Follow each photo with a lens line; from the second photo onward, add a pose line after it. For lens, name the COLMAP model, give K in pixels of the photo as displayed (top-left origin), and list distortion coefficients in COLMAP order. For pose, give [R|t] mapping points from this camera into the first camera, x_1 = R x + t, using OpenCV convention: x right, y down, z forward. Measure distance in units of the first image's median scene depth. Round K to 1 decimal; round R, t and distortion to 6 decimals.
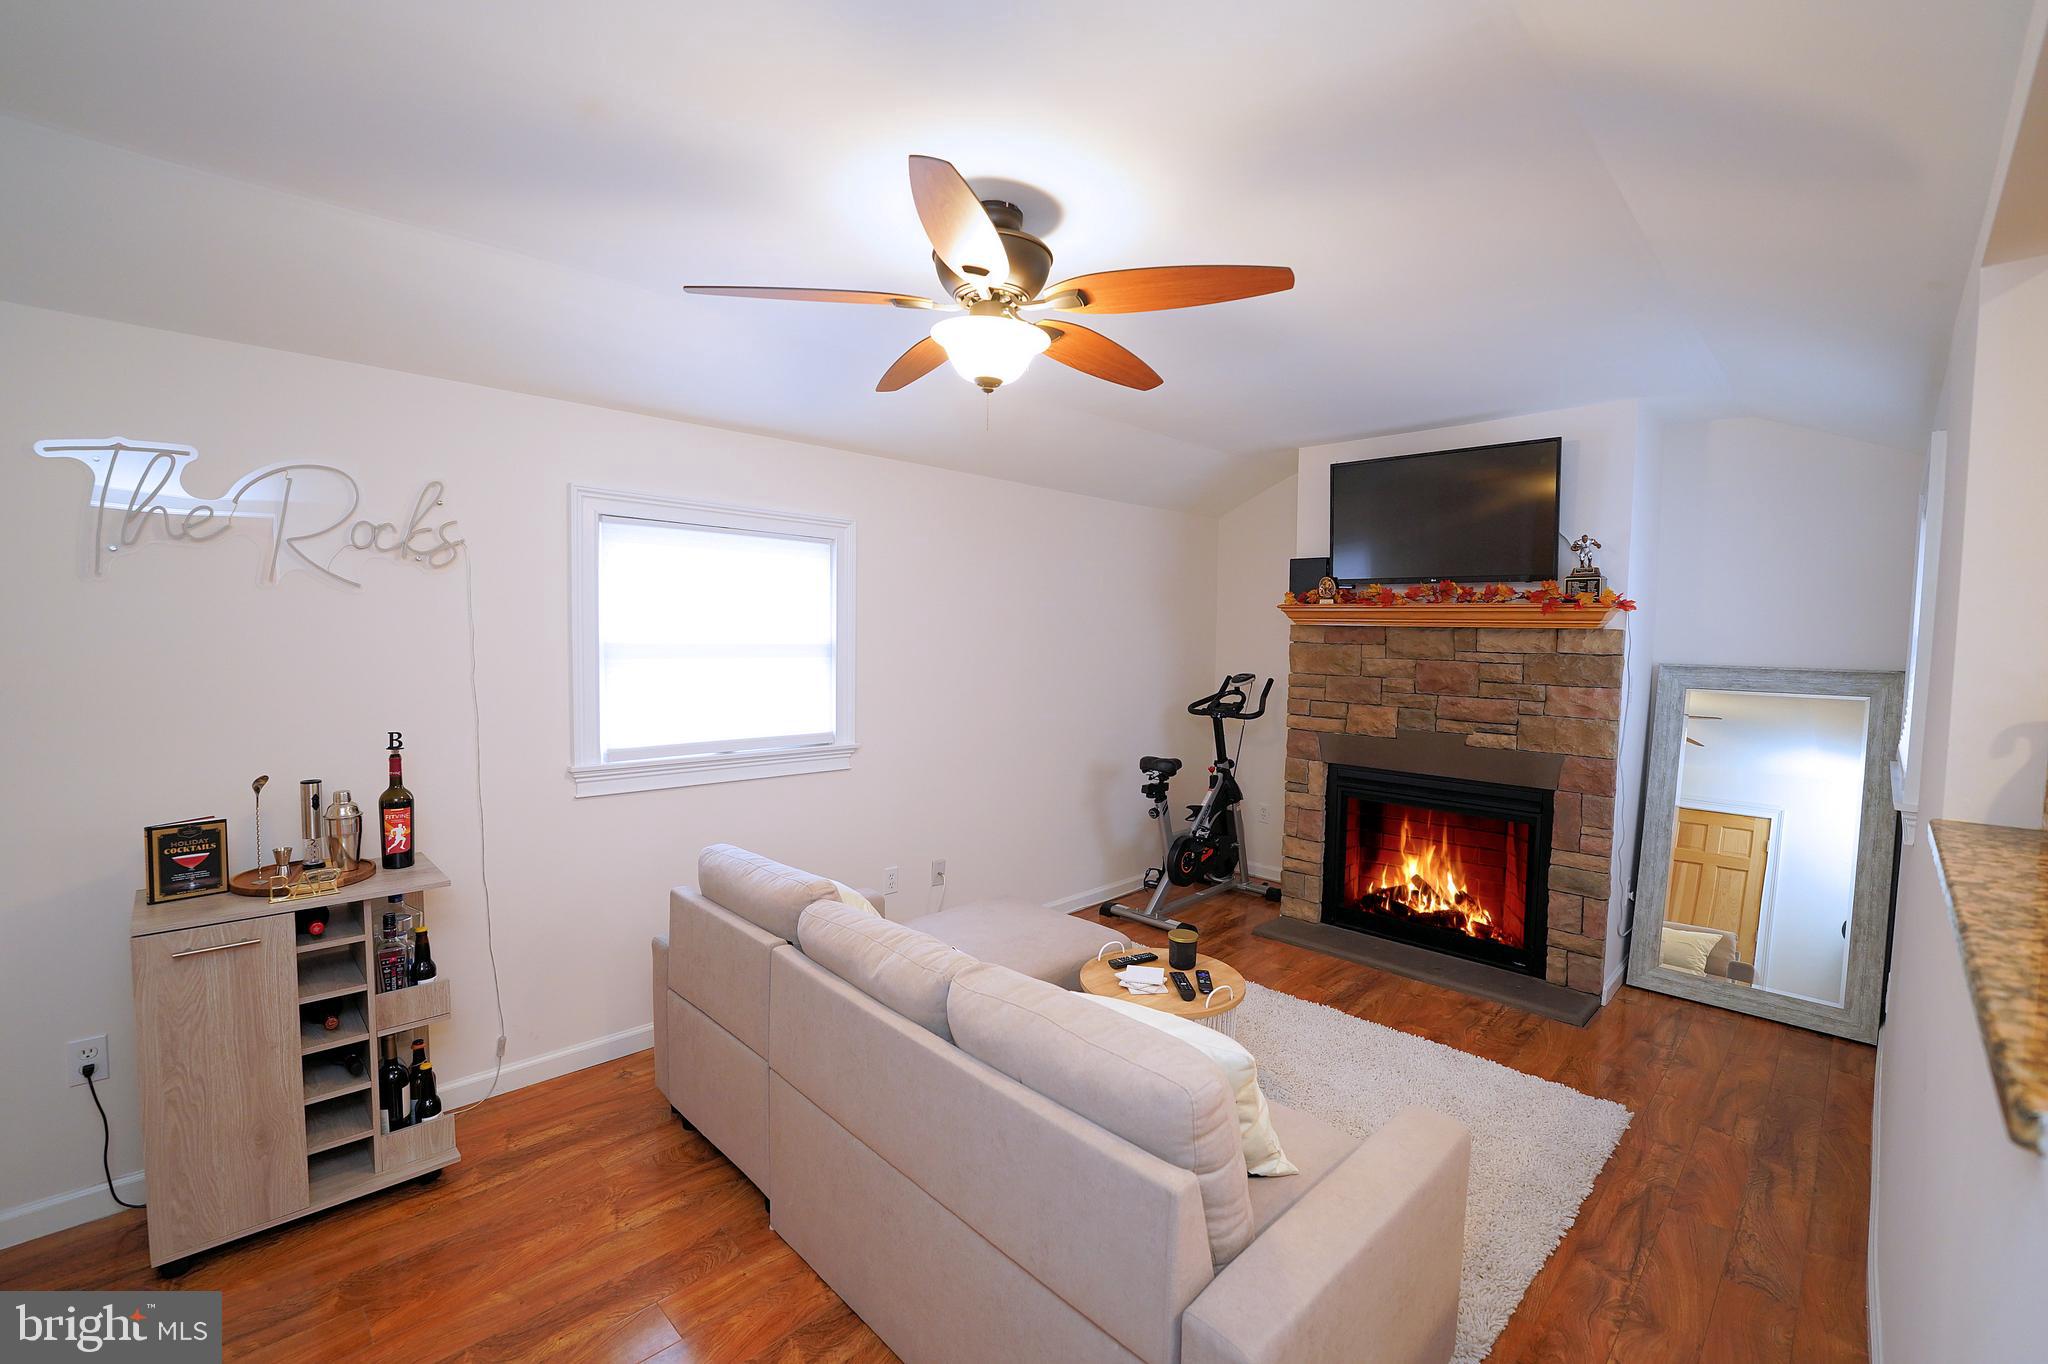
lens RADIAL K [[859.5, 0, 1009.1], [0, 859.5, 678.5], [0, 0, 1]] dist [-0.028101, 0.002469]
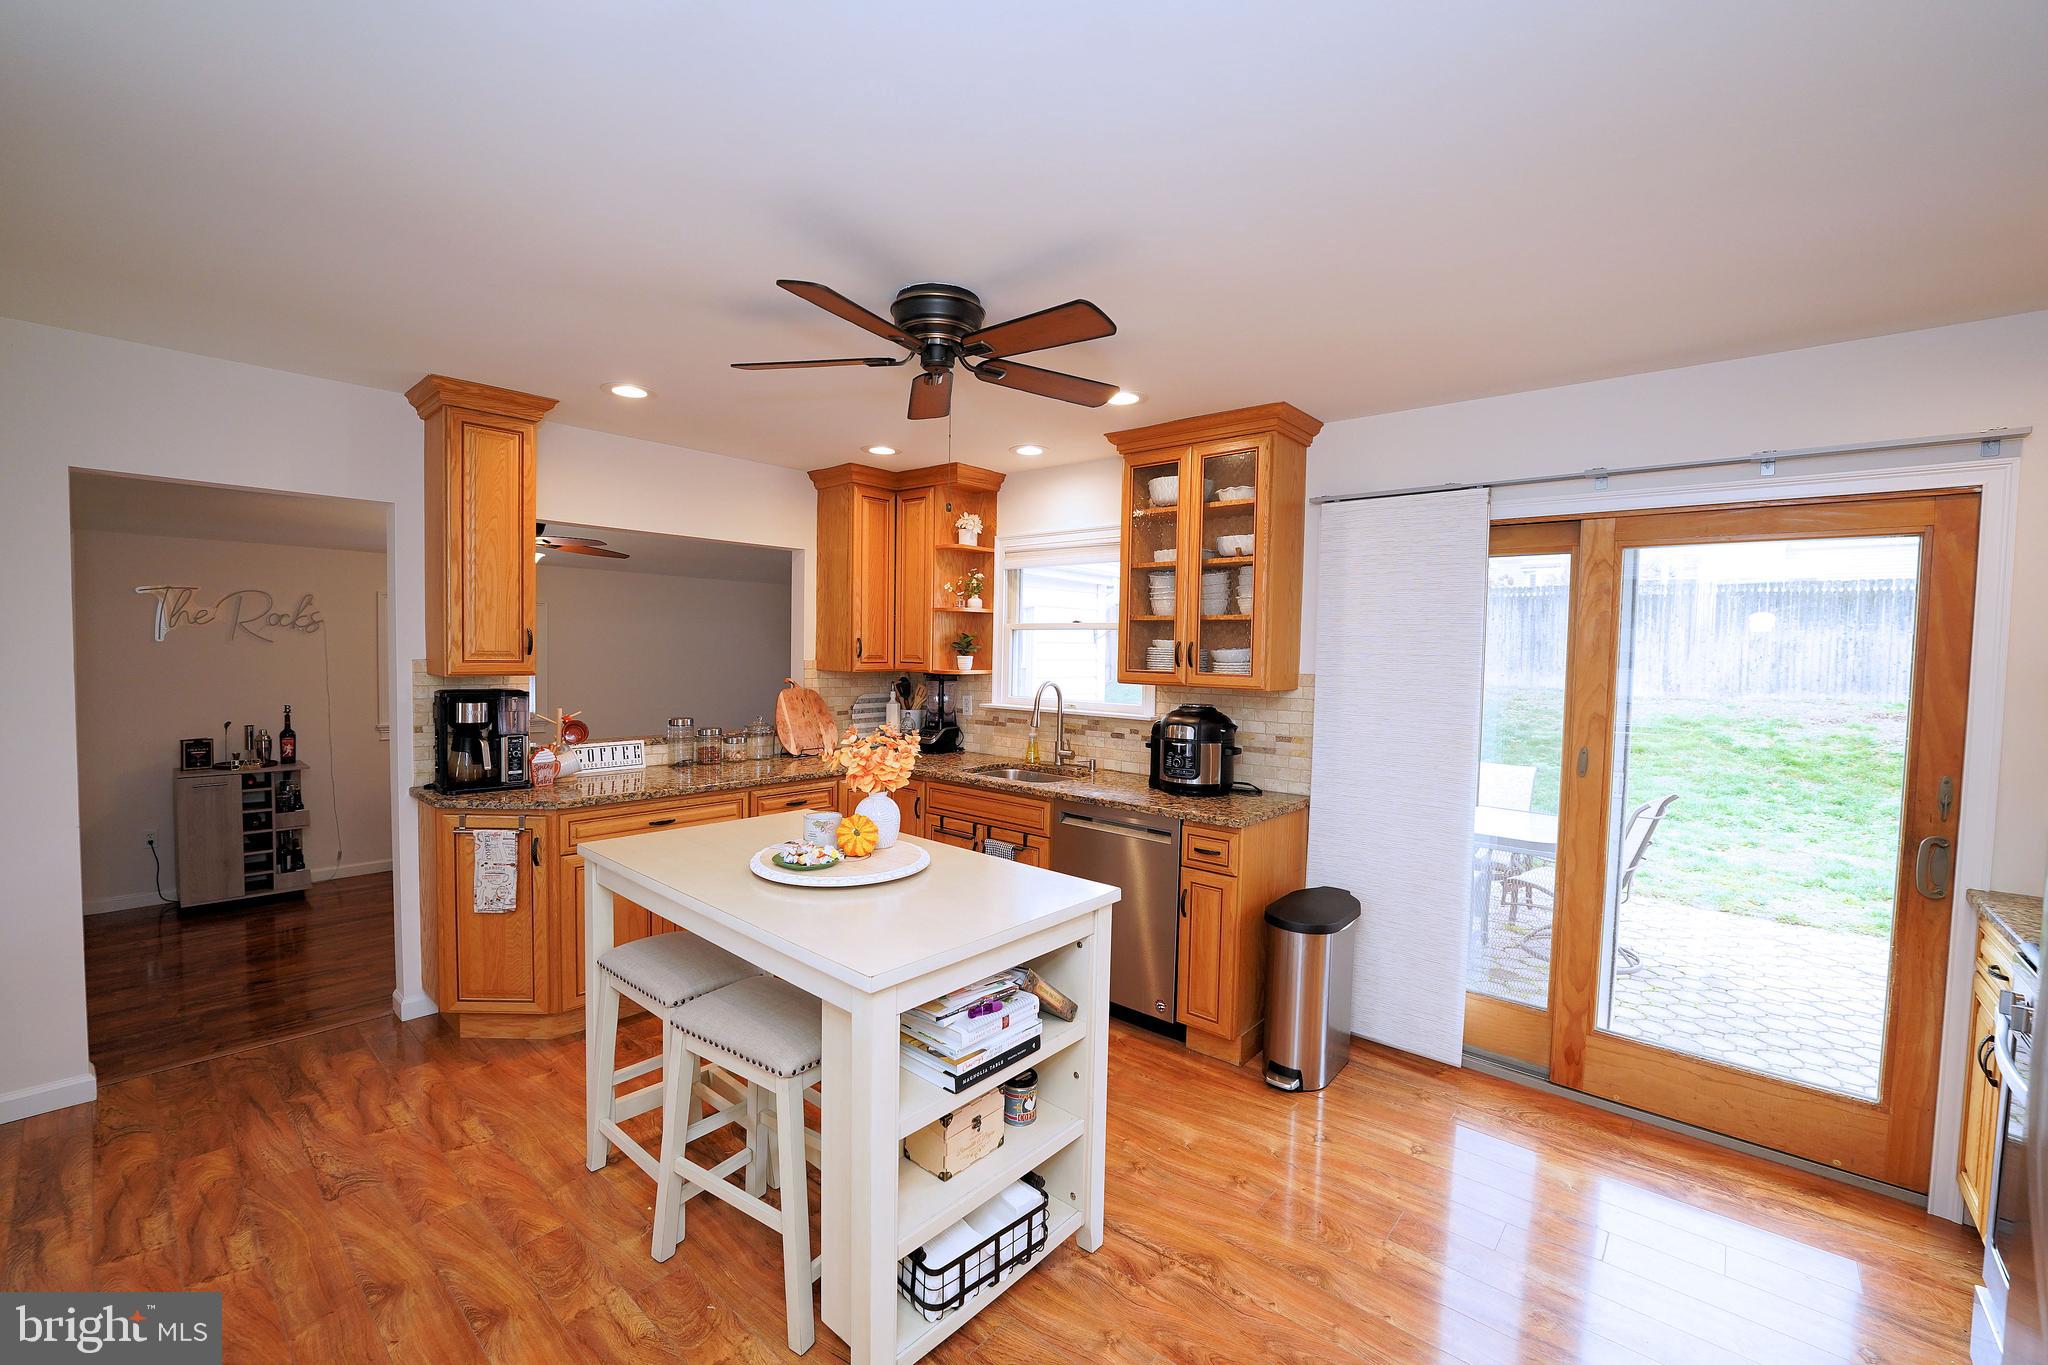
lens RADIAL K [[859.5, 0, 1028.2], [0, 859.5, 685.1], [0, 0, 1]] dist [-0.028101, 0.002469]
pose [[0.997555, 0.004924, 0.069709, 1.180227], [-0.004101, 0.999920, -0.011938, 0.028642], [-0.069762, 0.011623, 0.997496, -1.495792]]
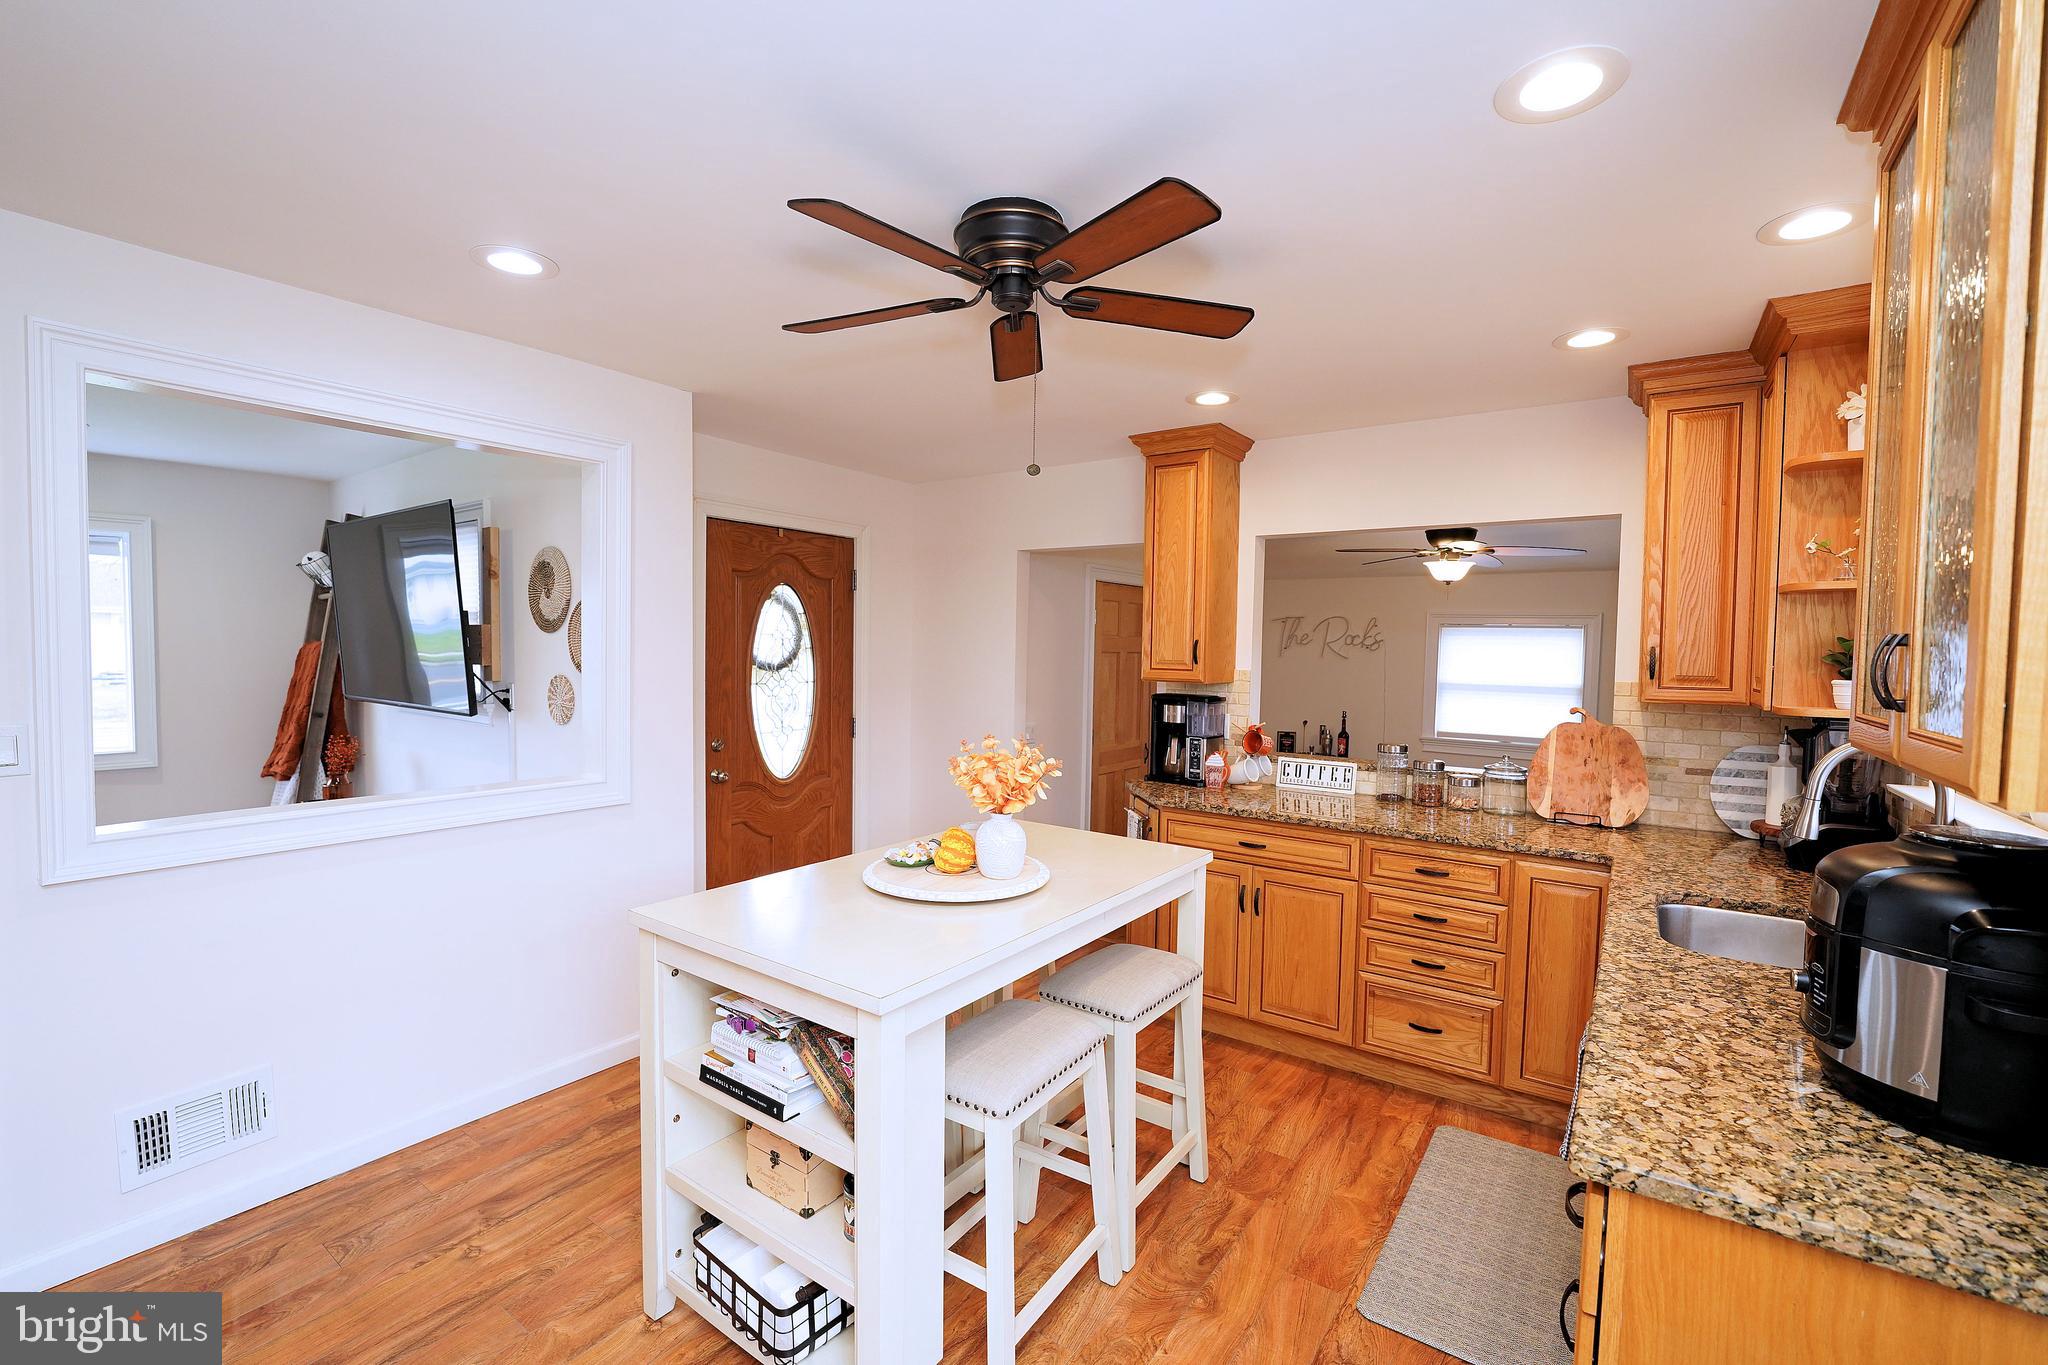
lens RADIAL K [[899.2, 0, 1029.8], [0, 899.2, 688.4], [0, 0, 1]] dist [-0.022367, 0.000775]
pose [[0.151806, 0.038410, -0.987664, 2.082342], [-0.072008, 0.997019, 0.027706, -0.018655], [0.985784, 0.066914, 0.154120, -0.492304]]
